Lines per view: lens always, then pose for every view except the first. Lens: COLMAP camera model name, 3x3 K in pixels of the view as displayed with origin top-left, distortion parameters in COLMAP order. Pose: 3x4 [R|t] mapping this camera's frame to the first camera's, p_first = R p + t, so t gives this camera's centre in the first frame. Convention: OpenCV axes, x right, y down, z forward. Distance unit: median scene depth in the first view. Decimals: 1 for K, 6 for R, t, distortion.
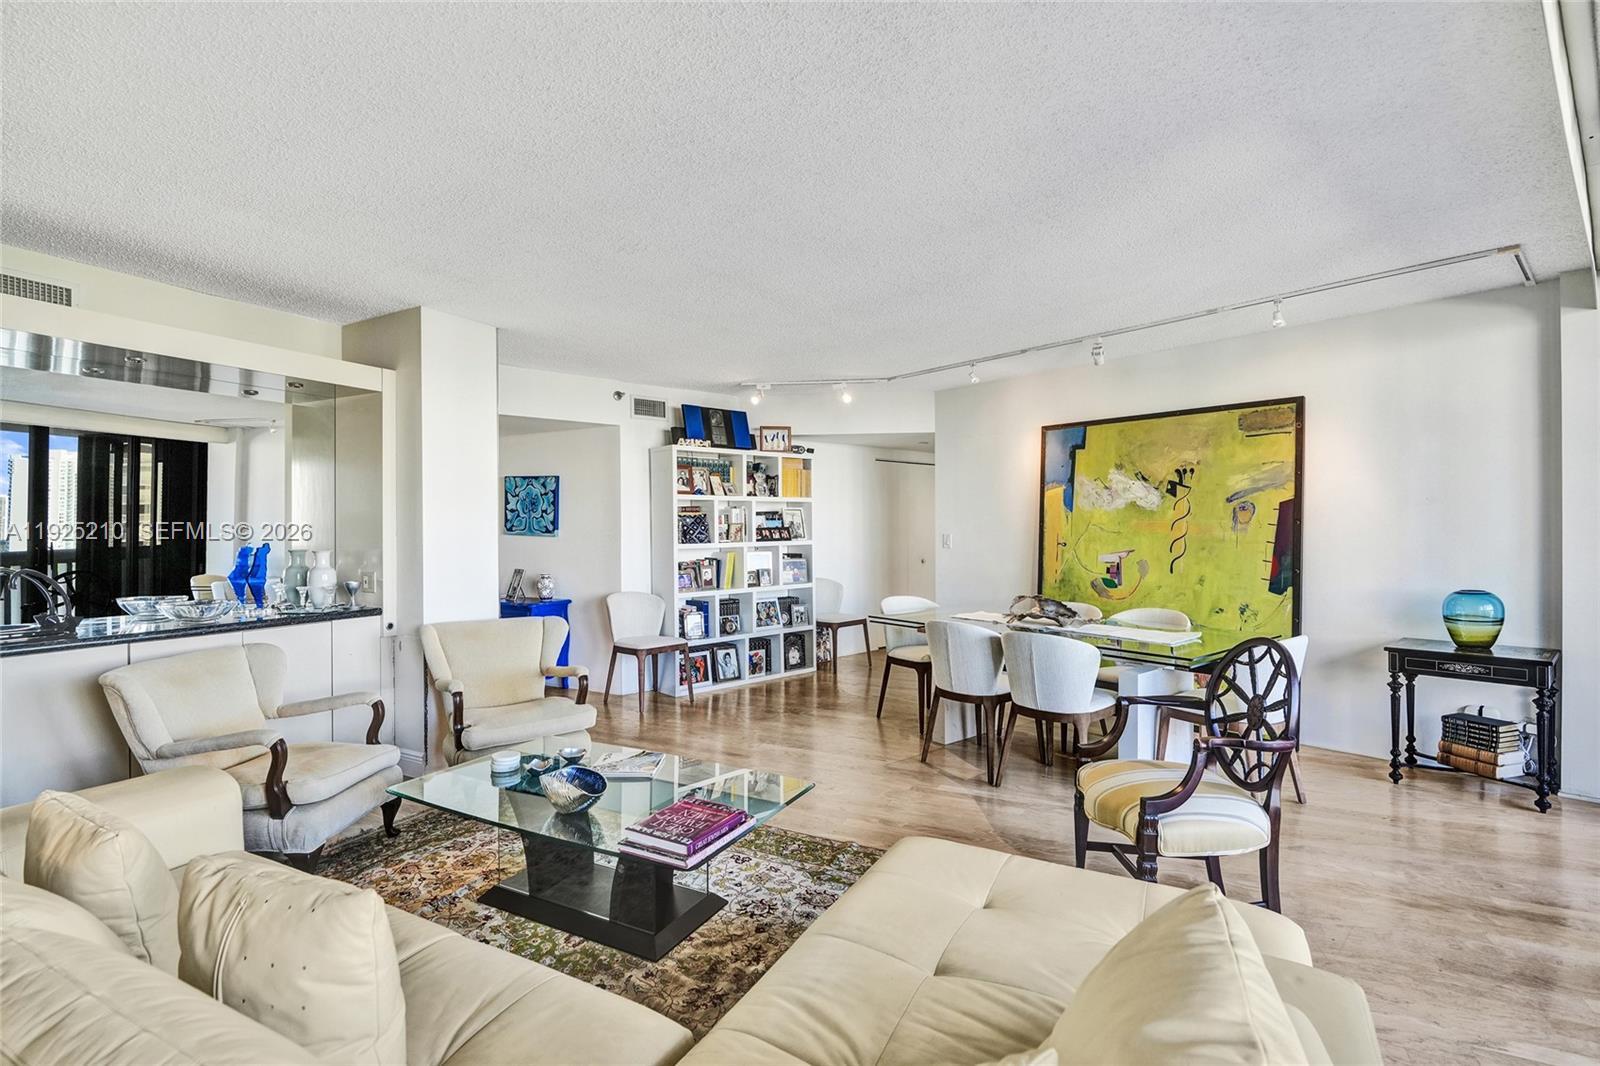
lens RADIAL K [[738.9, 0, 797.2], [0, 738.9, 527.8], [0, 0, 1]] dist [0.000923, -0.000555]
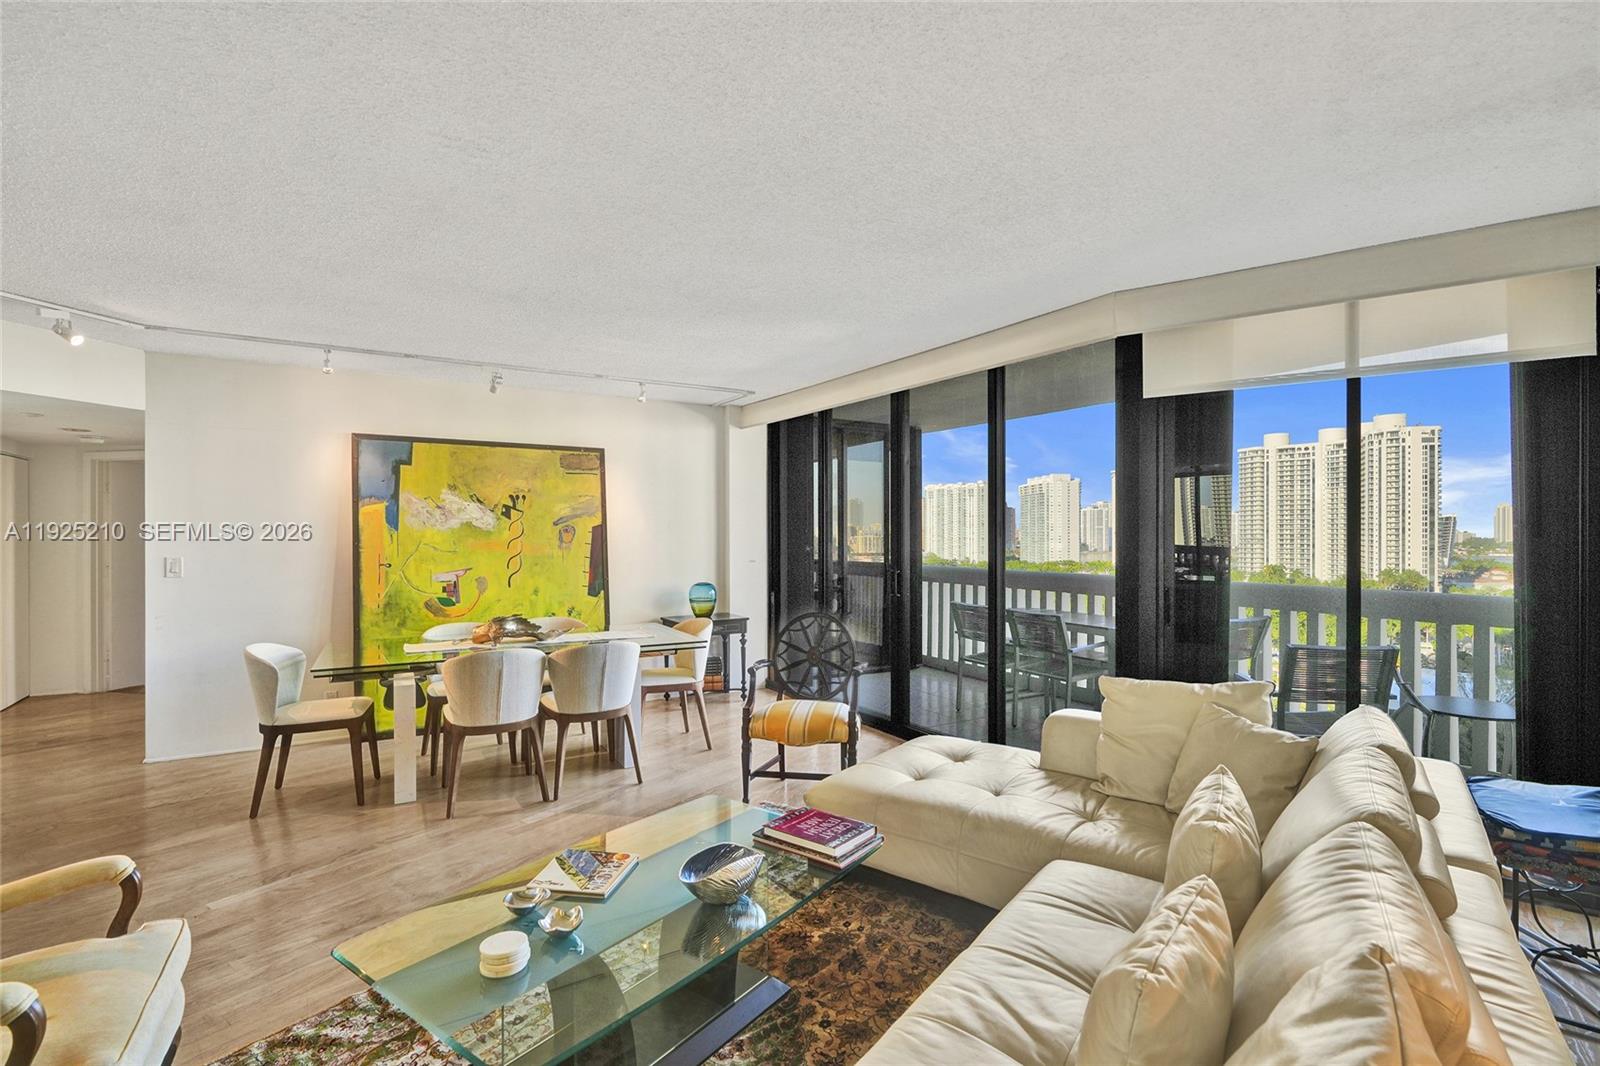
lens RADIAL K [[738.9, 0, 799.4], [0, 738.9, 529.7], [0, 0, 1]] dist [0.000923, -0.000555]
pose [[0.169840, 0.012733, 0.985389, -0.512338], [0.003055, 0.999905, -0.013447, -0.009226], [-0.985467, 0.005294, 0.169785, 0.366026]]
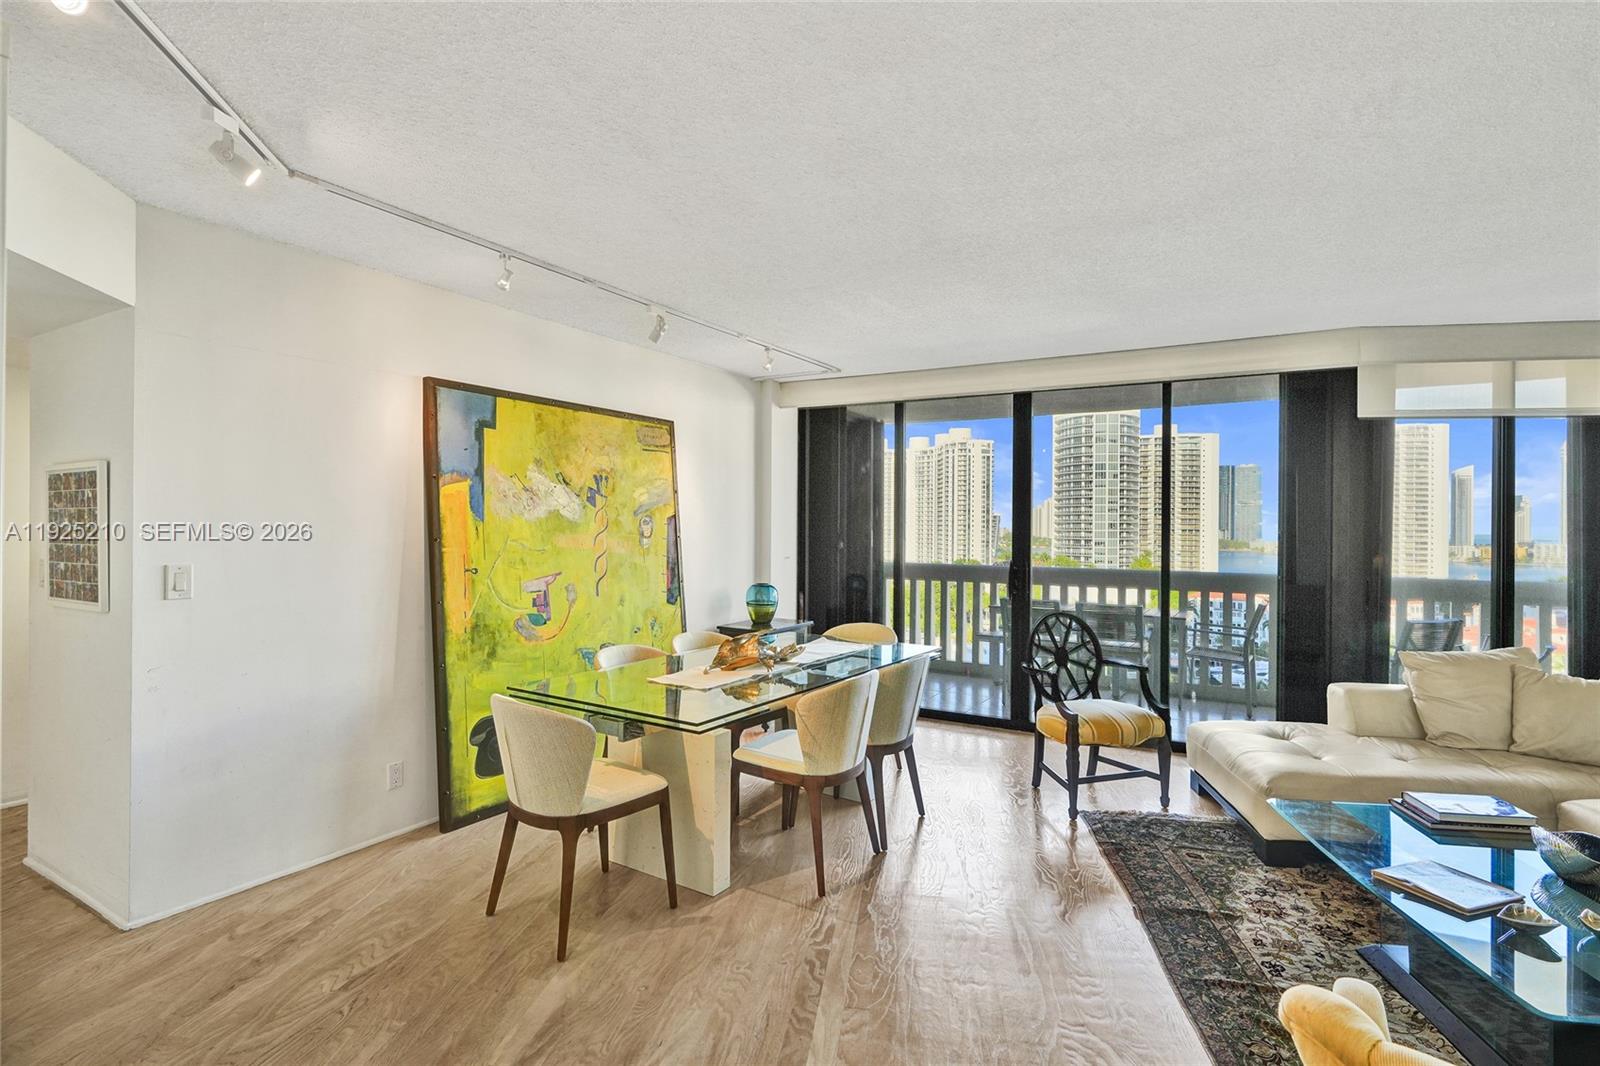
lens RADIAL K [[786.7, 0, 803.2], [0, 786.7, 522.6], [0, 0, 1]] dist [-0.003871, 0.000421]
pose [[-0.305099, 0.011991, 0.952245, -0.419513], [-0.000373, 0.999919, -0.012711, -0.012227], [-0.952321, -0.004234, -0.305070, 1.028858]]
